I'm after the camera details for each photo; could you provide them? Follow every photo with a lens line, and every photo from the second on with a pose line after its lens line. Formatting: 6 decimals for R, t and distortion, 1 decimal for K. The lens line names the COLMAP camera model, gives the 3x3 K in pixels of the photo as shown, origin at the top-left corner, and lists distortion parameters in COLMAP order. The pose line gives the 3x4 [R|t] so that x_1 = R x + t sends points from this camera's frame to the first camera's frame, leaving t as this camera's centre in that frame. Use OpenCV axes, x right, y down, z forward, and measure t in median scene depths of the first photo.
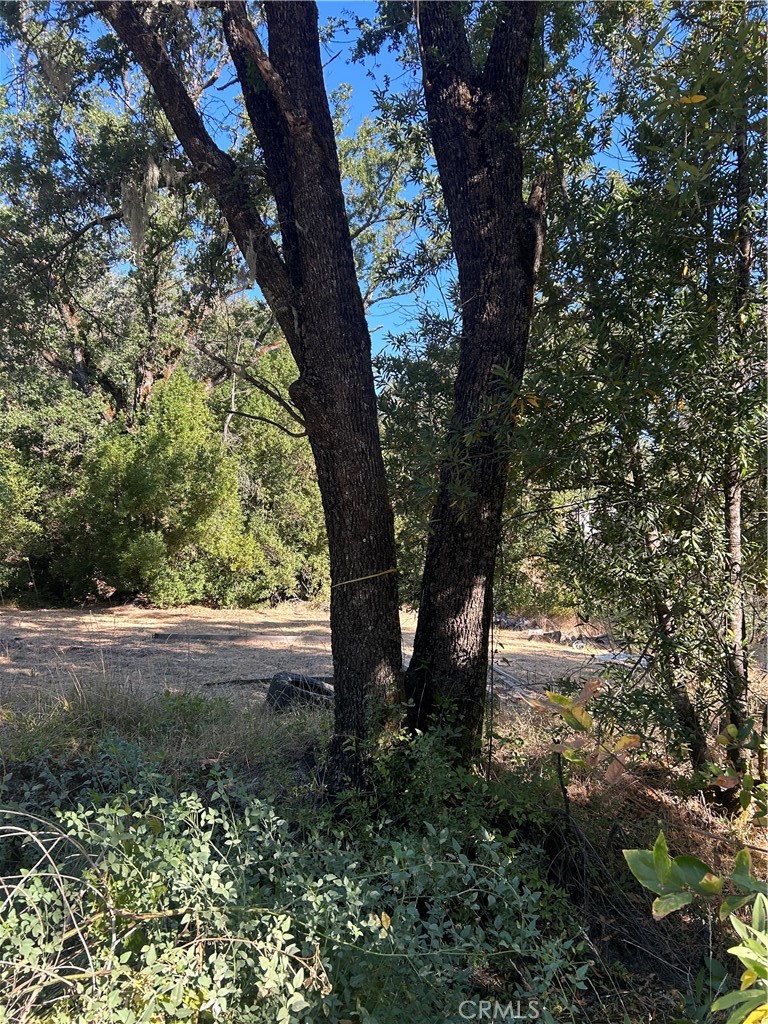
lens RADIAL K [[794.6, 0, 381.9], [0, 794.6, 509.9], [0, 0, 1]] dist [0.048290, -0.041241]
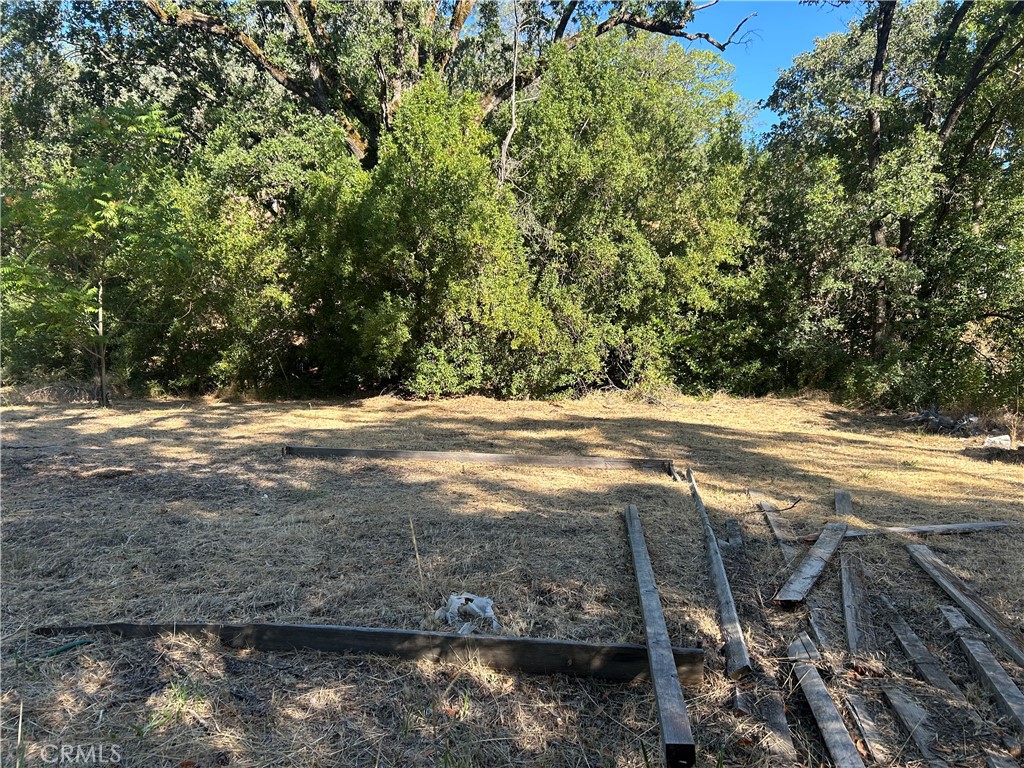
lens RADIAL K [[794.6, 0, 511.4], [0, 794.6, 394.2], [0, 0, 1]] dist [0.048290, -0.041241]
pose [[0.942470, 0.002425, -0.334282, 0.053624], [0.039521, 0.992153, 0.118622, 0.029939], [0.331947, -0.125009, 0.934978, 0.298877]]
